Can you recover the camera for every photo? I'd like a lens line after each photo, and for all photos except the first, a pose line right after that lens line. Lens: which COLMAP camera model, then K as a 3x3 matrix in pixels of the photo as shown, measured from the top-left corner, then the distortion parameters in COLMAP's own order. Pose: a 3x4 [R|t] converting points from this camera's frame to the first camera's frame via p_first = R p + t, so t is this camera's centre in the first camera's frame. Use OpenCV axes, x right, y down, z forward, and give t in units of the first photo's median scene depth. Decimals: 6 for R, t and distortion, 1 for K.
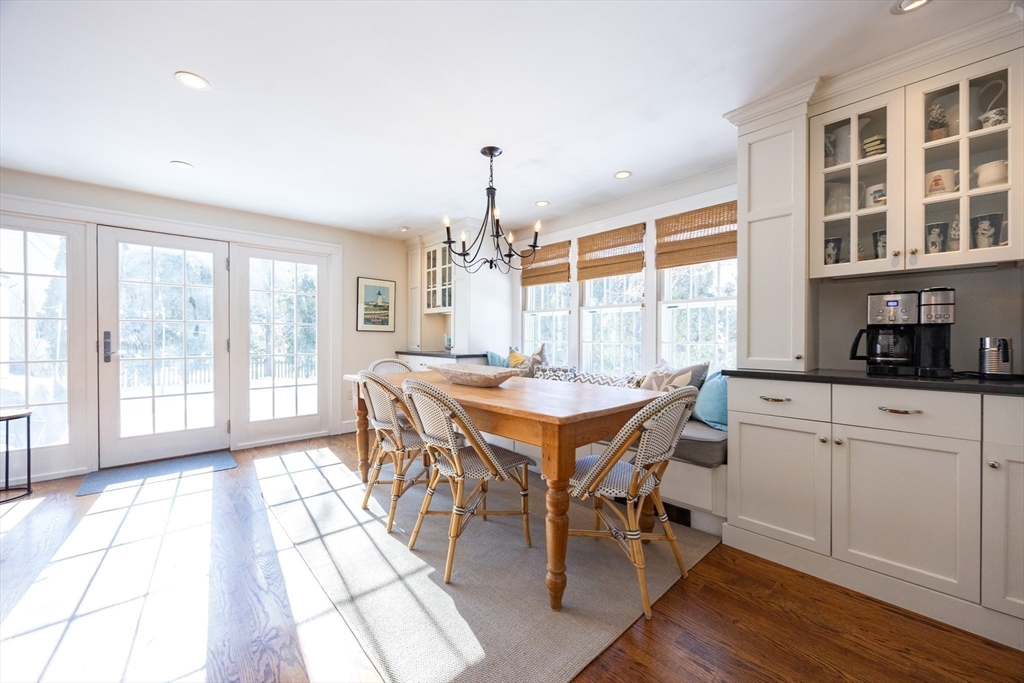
lens RADIAL K [[392.8, 0, 512.2], [0, 392.8, 339.4], [0, 0, 1]] dist [-0.008005, 0.001007]
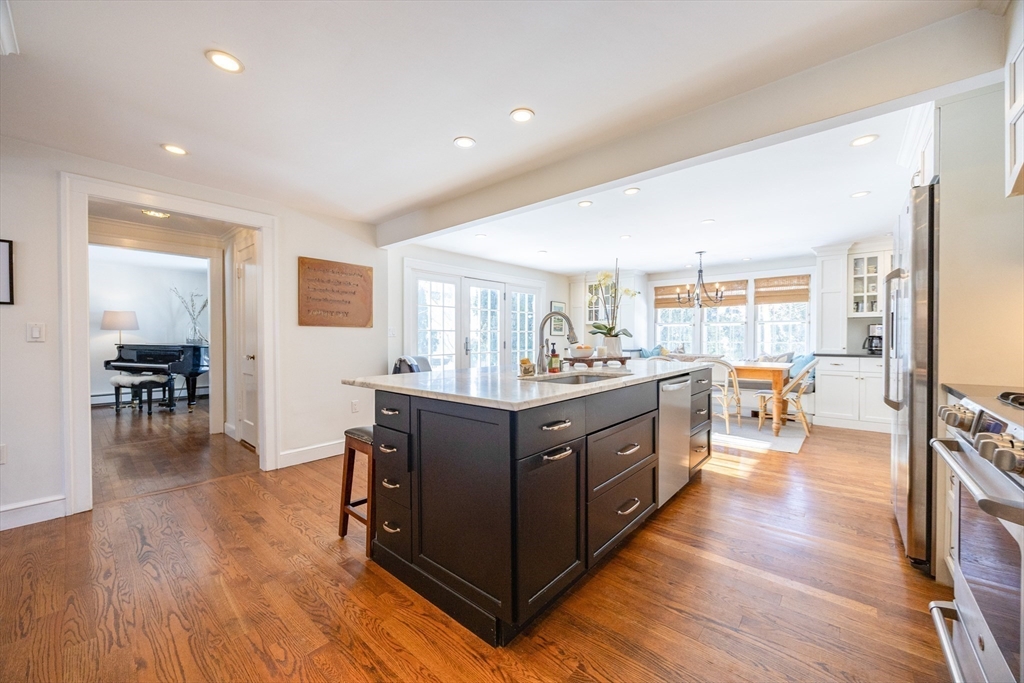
lens RADIAL K [[392.8, 0, 510.8], [0, 392.8, 342.1], [0, 0, 1]] dist [-0.008005, 0.001007]
pose [[0.995171, -0.001644, 0.098142, -1.646169], [0.000992, 0.999977, 0.006691, -0.012914], [-0.098151, -0.006561, 0.995150, -1.300036]]
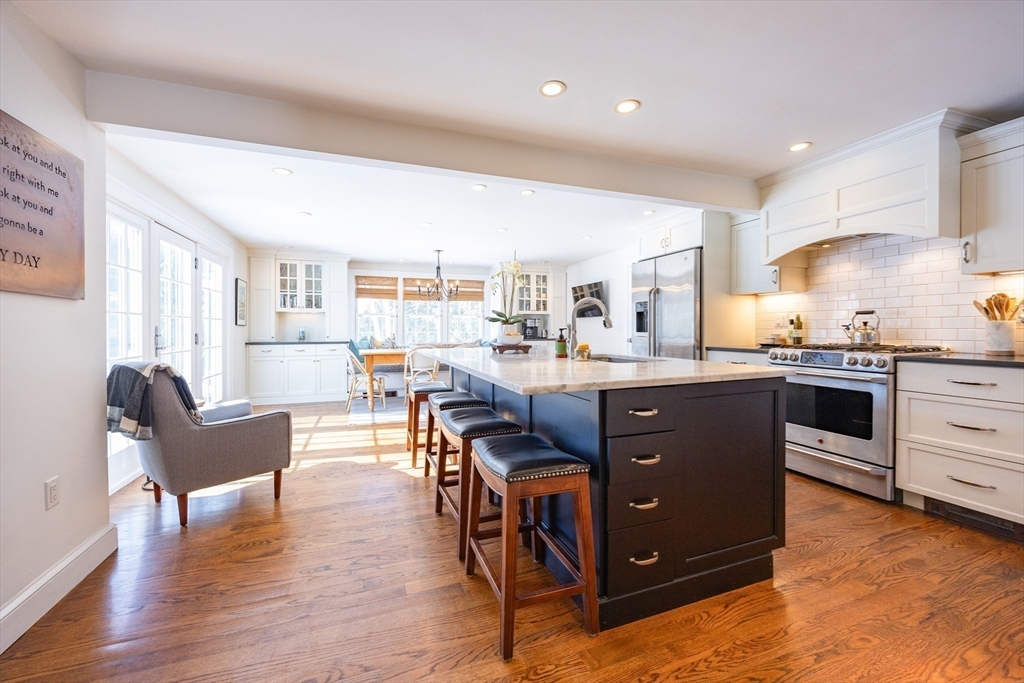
lens RADIAL K [[392.8, 0, 512.1], [0, 392.8, 332.3], [0, 0, 1]] dist [-0.008005, 0.001007]
pose [[0.392064, -0.007431, 0.919908, -2.611696], [0.009769, 0.999945, 0.003914, 0.001698], [-0.919886, 0.007452, 0.392115, -0.409235]]
